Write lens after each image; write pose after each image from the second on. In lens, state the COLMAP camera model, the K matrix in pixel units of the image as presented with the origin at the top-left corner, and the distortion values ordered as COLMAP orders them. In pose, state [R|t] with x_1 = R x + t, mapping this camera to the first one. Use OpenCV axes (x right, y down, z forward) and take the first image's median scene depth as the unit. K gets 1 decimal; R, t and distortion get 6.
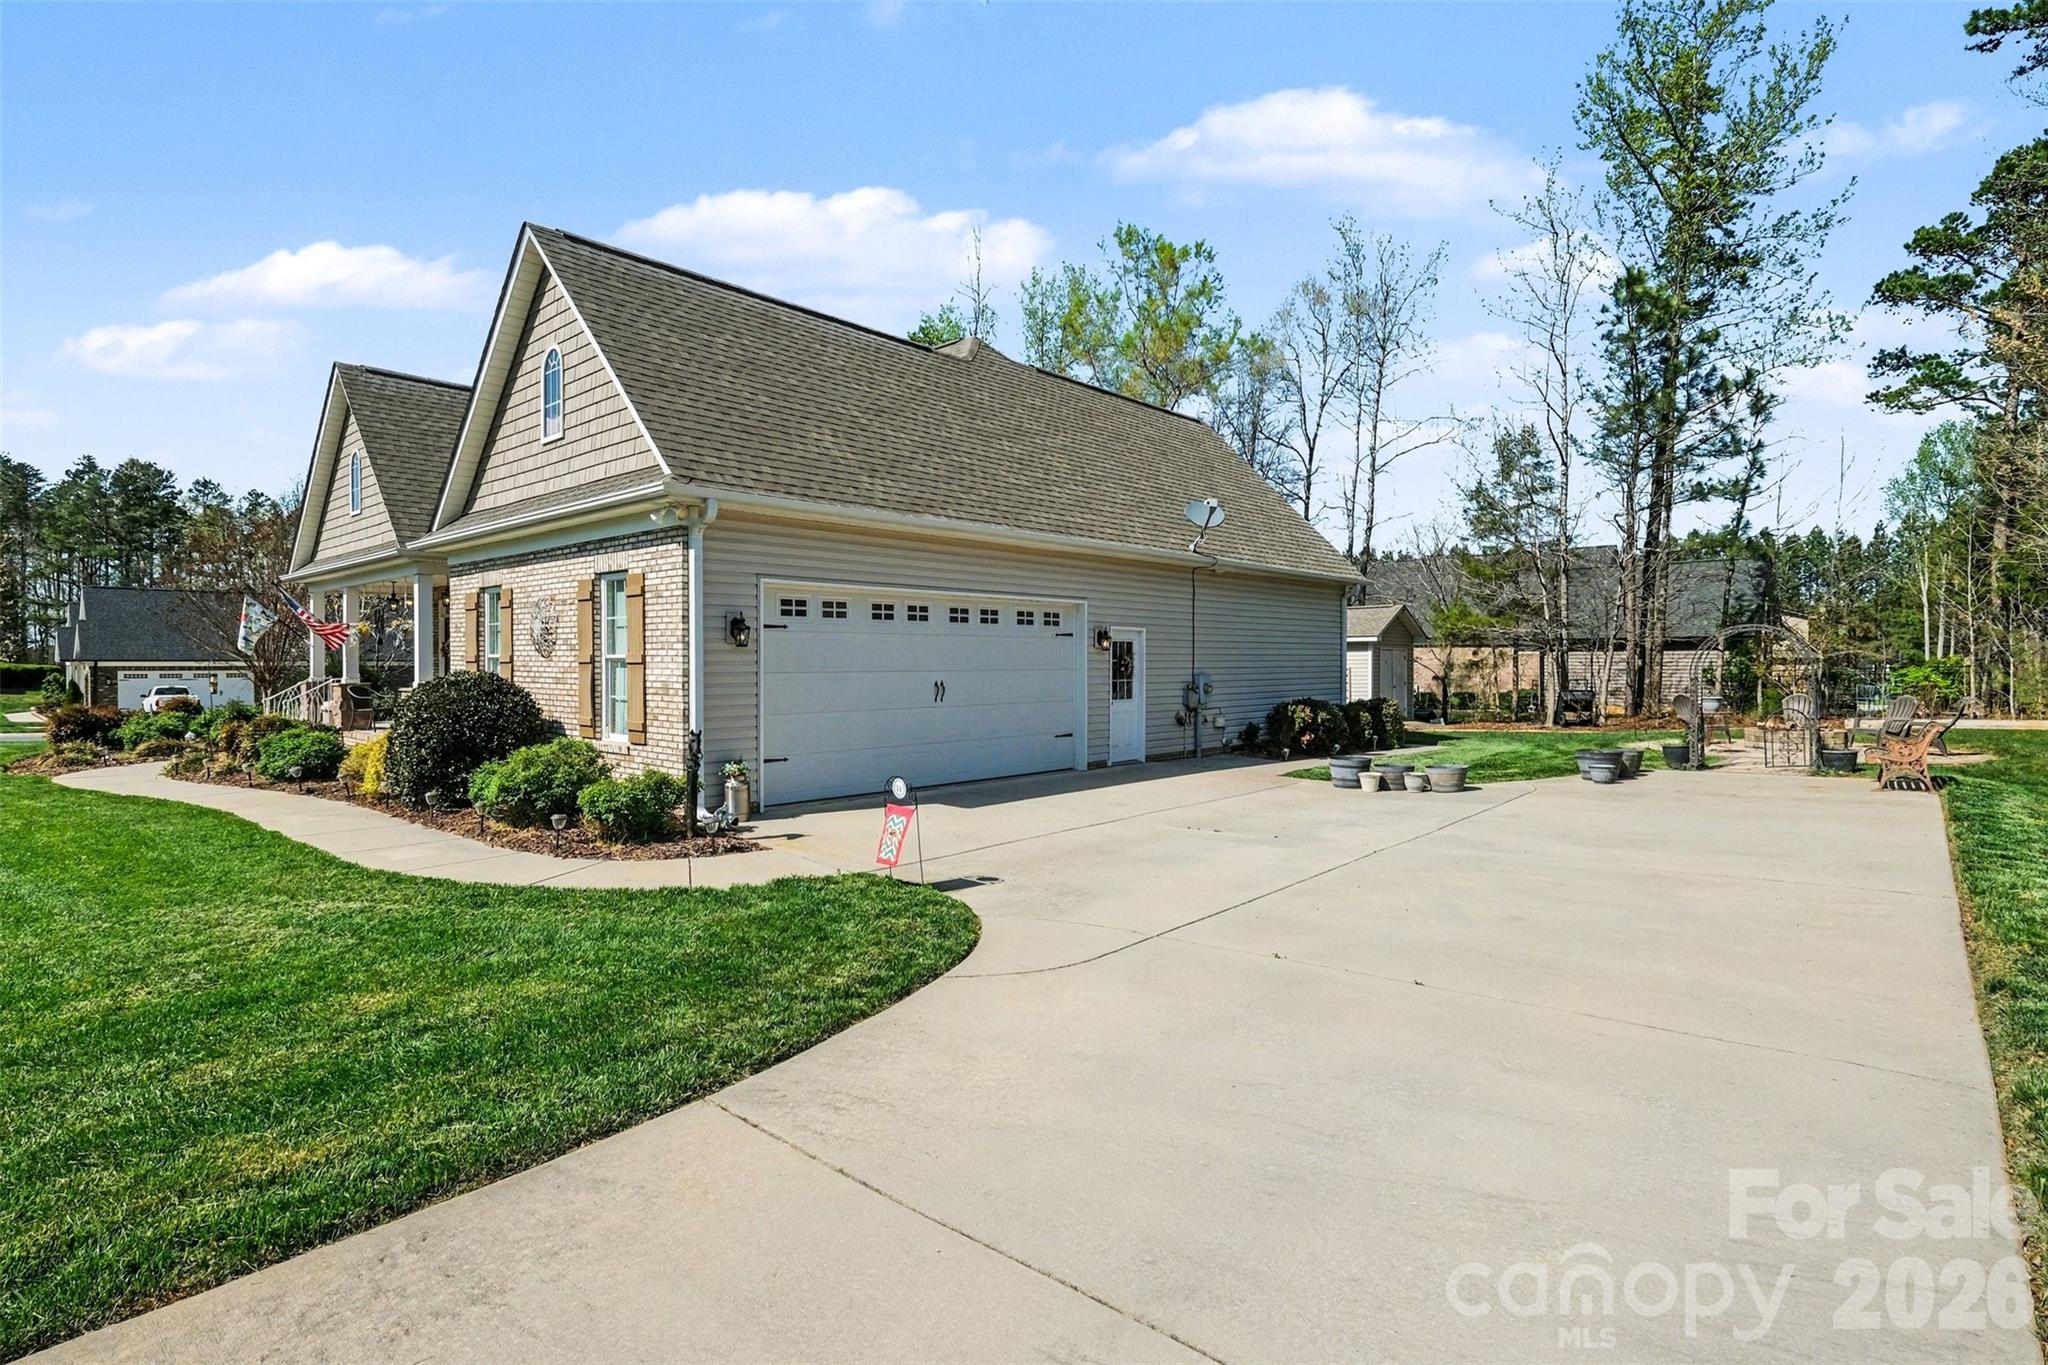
lens RADIAL K [[980.3, 0, 1007.1], [0, 980.3, 686.5], [0, 0, 1]] dist [0.013640, -0.002890]
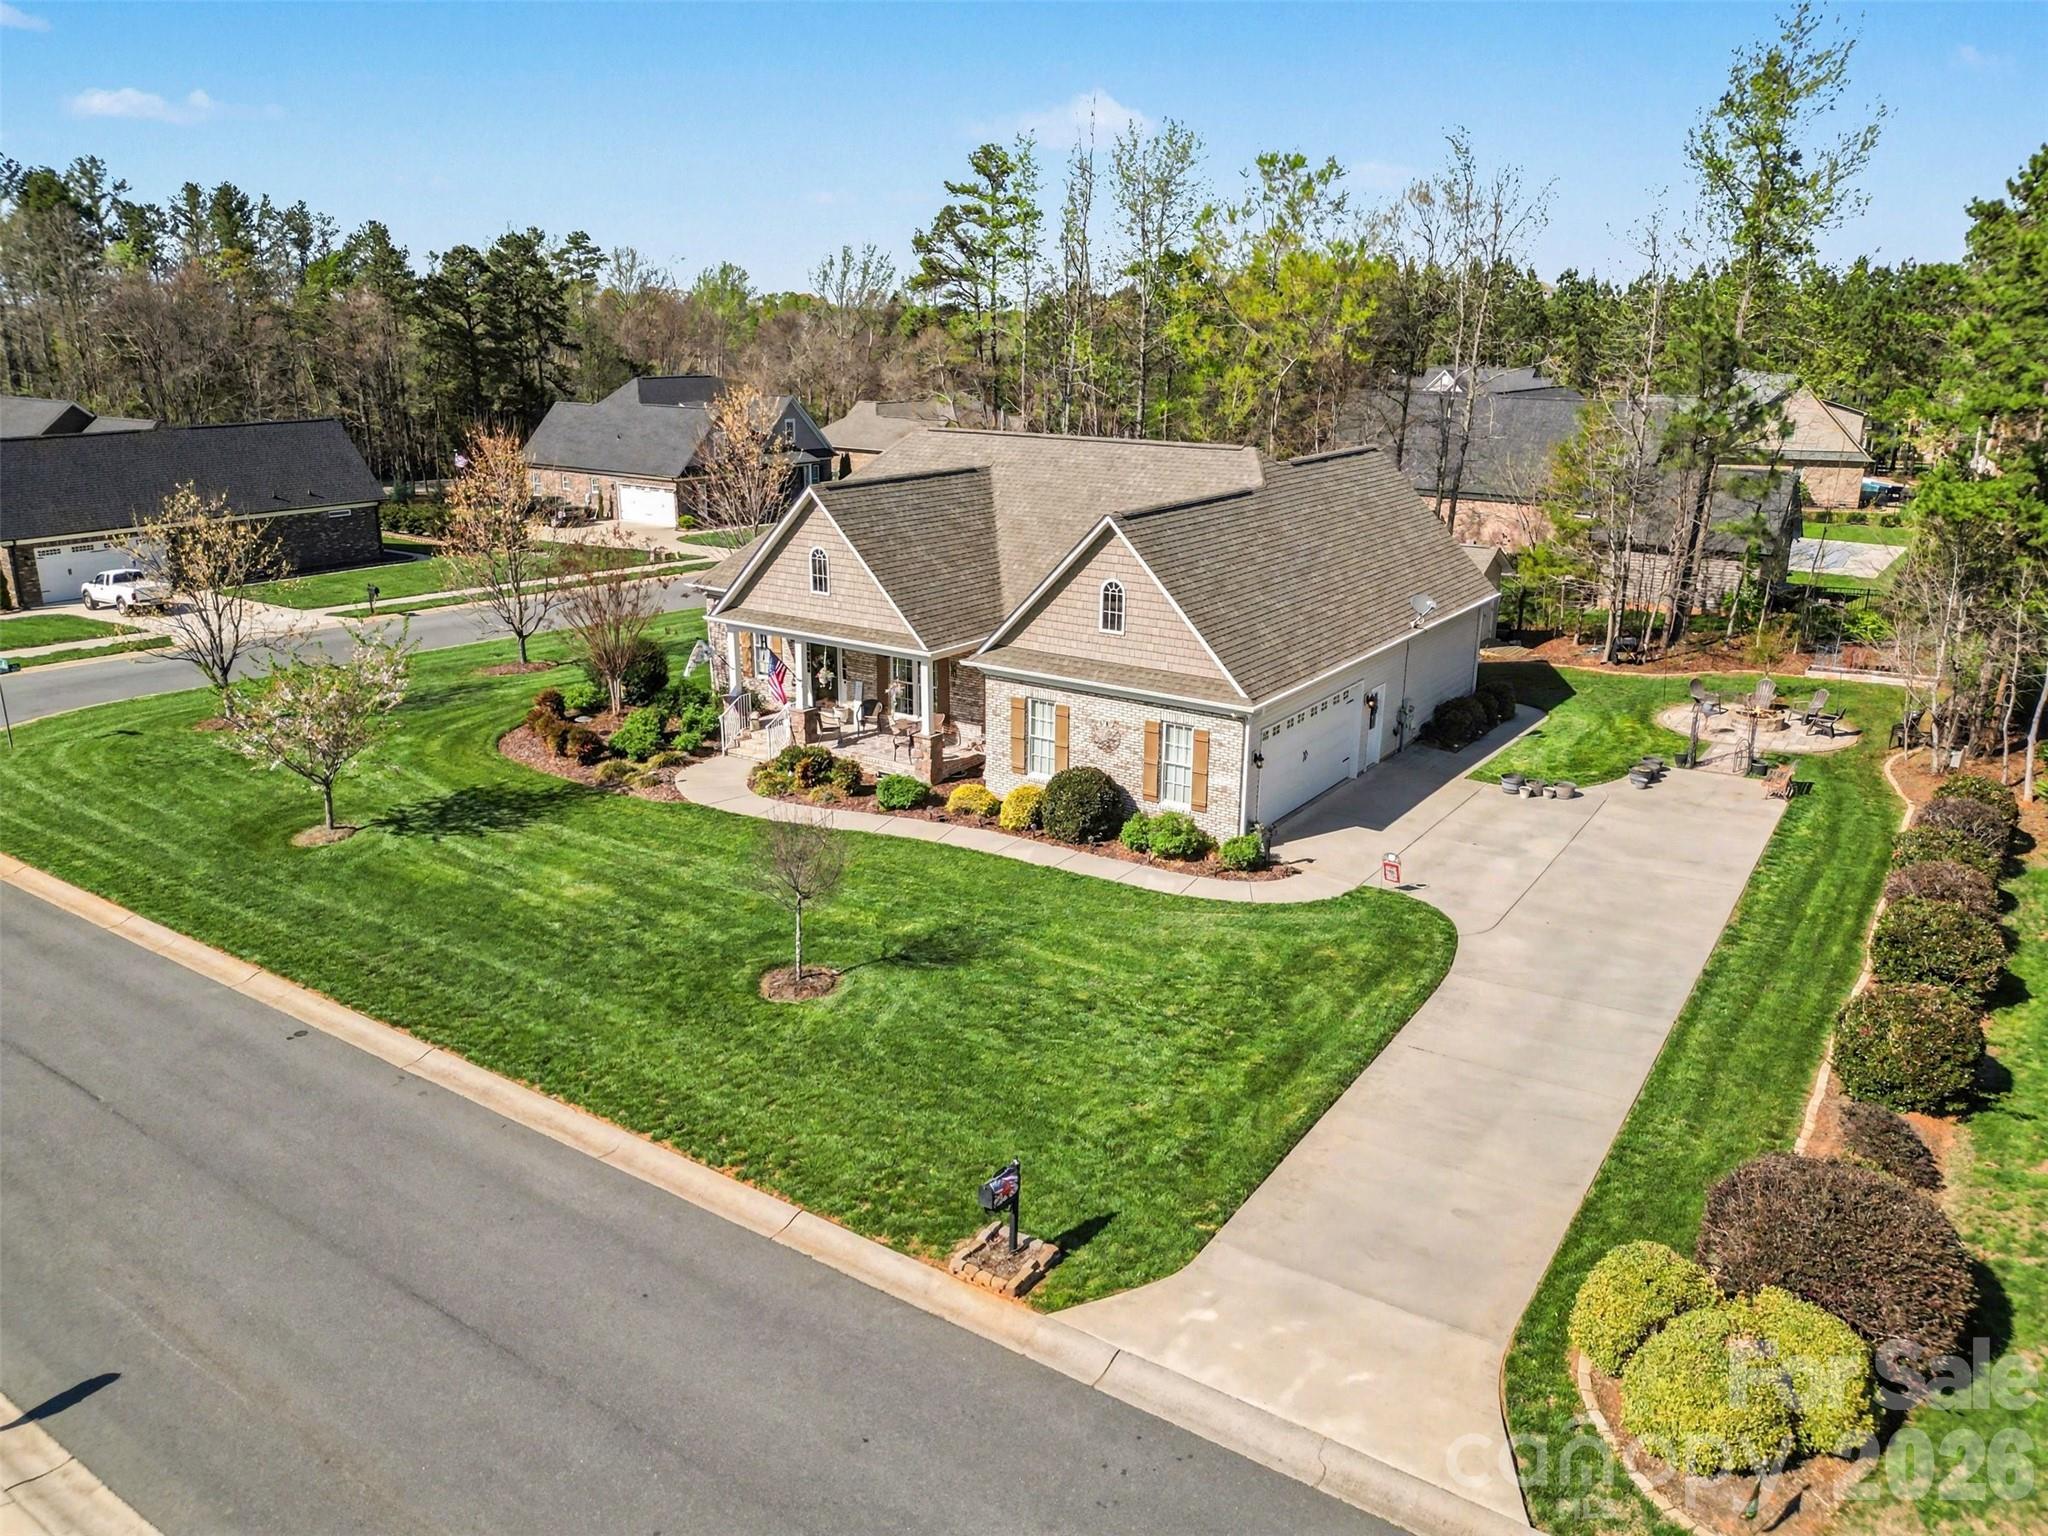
lens RADIAL K [[1439.7, 0, 1044.4], [0, 1439.7, 763.1], [0, 0, 1]] dist [0.011259, -0.005587]
pose [[0.987357, -0.037994, 0.153892, -0.458957], [-0.004606, 0.963562, 0.267447, -0.331491], [-0.158446, -0.264774, 0.951204, -0.694751]]
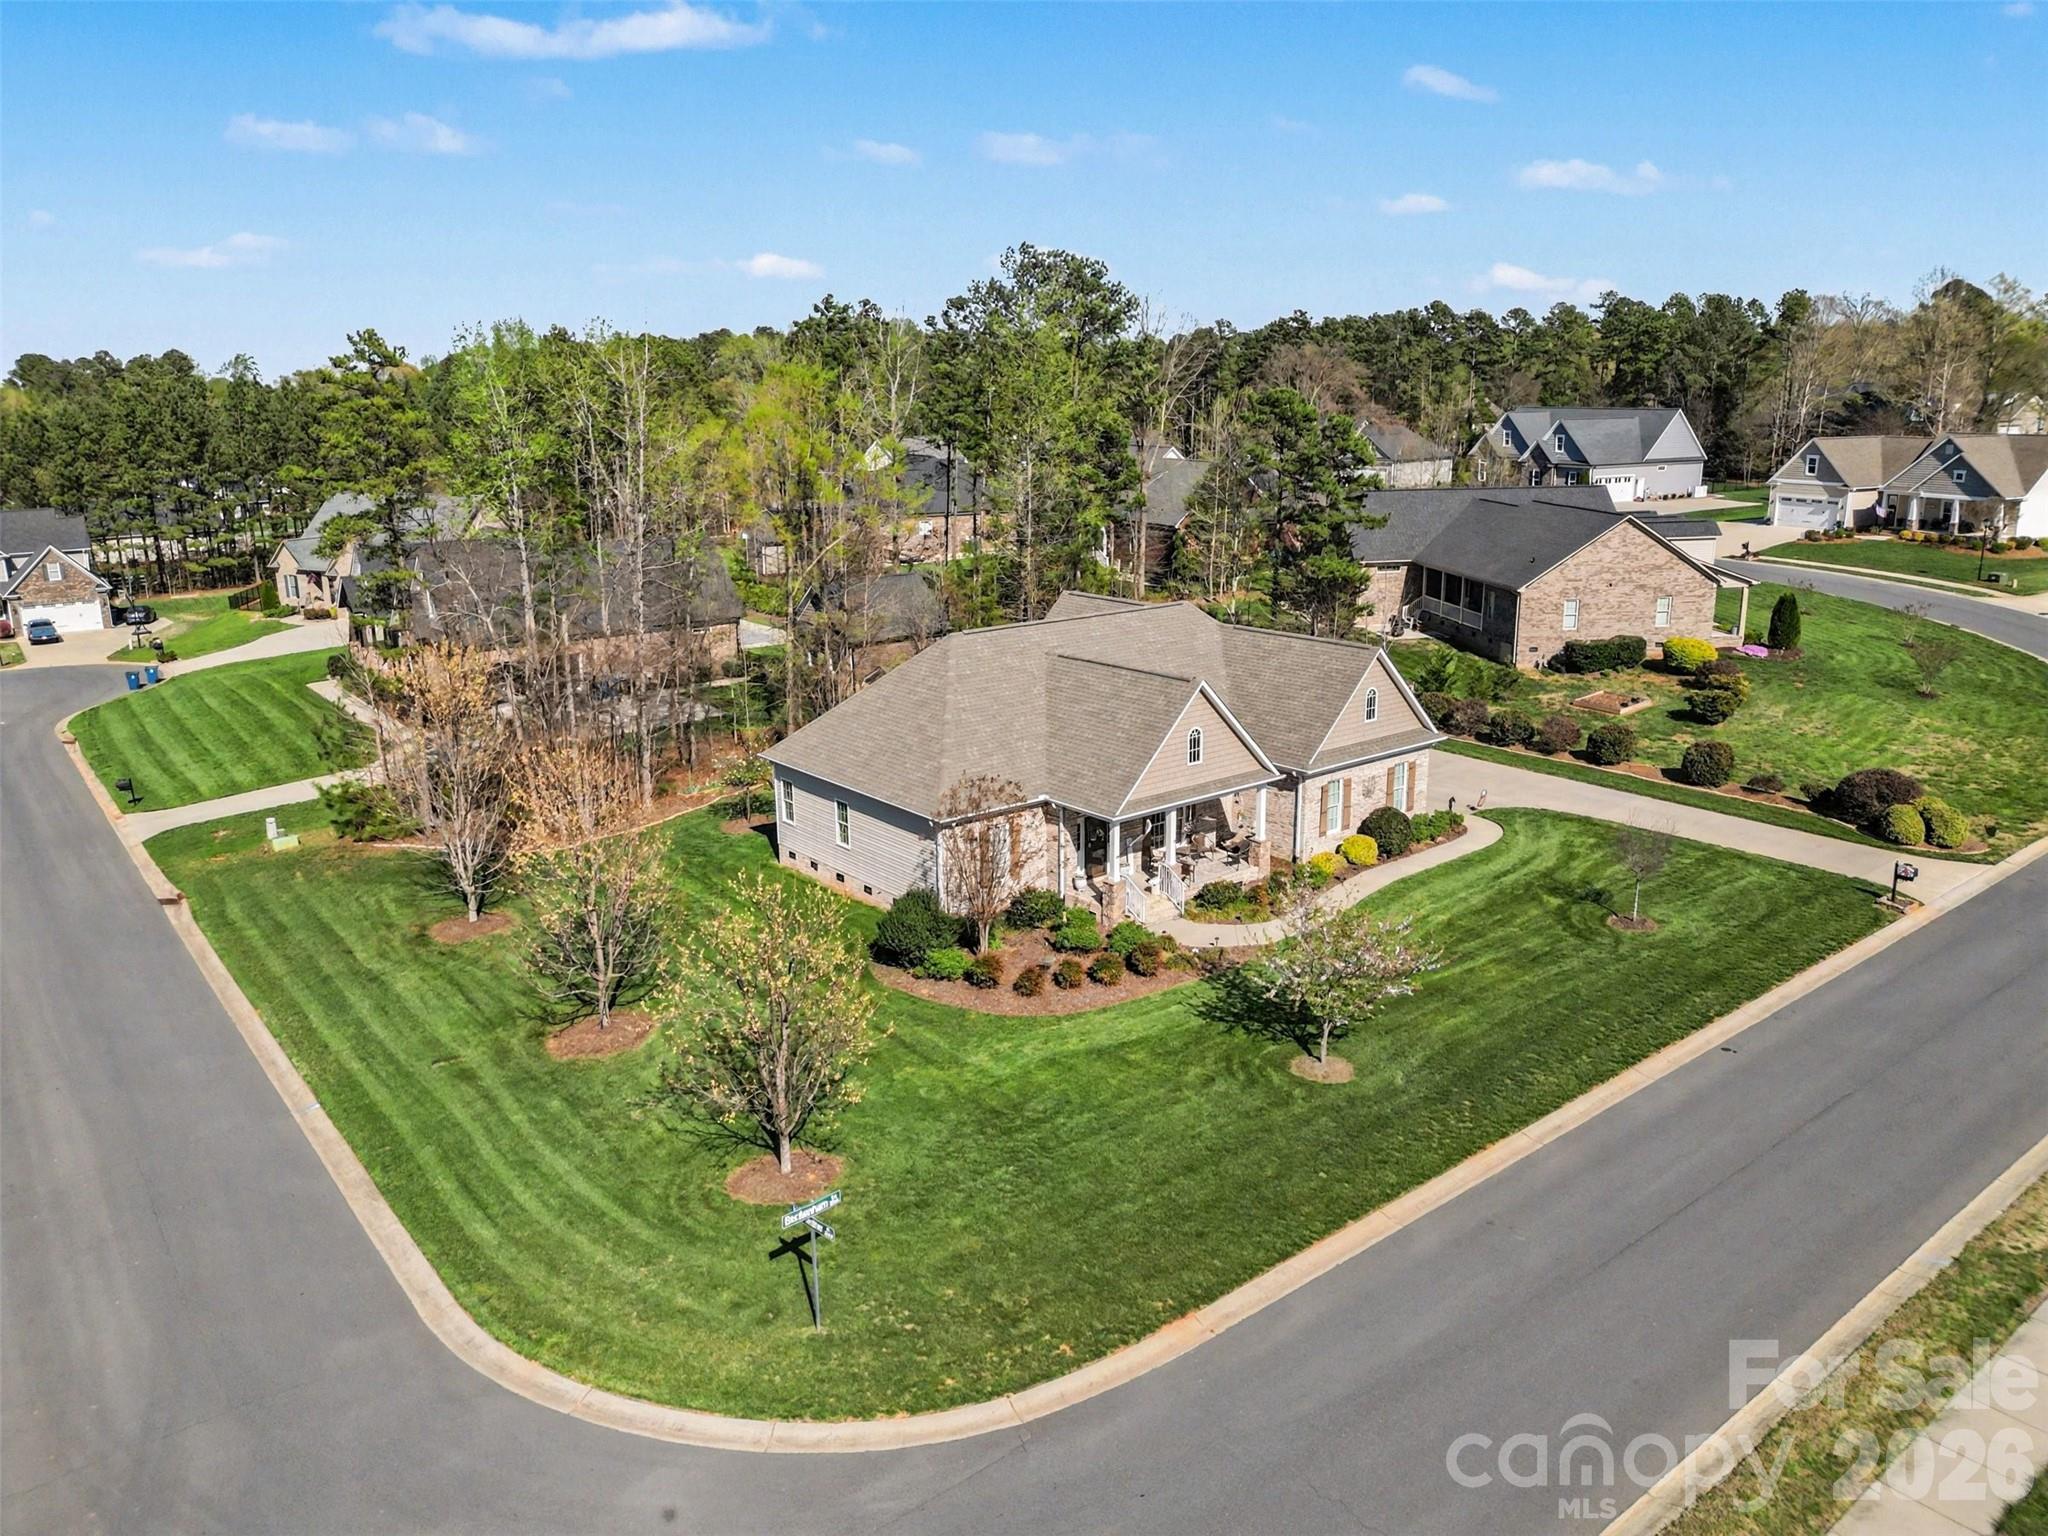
lens RADIAL K [[1439.7, 0, 1038.9], [0, 1439.7, 760.9], [0, 0, 1]] dist [0.011259, -0.005587]
pose [[0.145237, -0.258362, 0.955068, -2.110064], [0.025187, 0.965956, 0.257477, -0.567718], [-0.989076, -0.013340, 0.146800, 0.617420]]
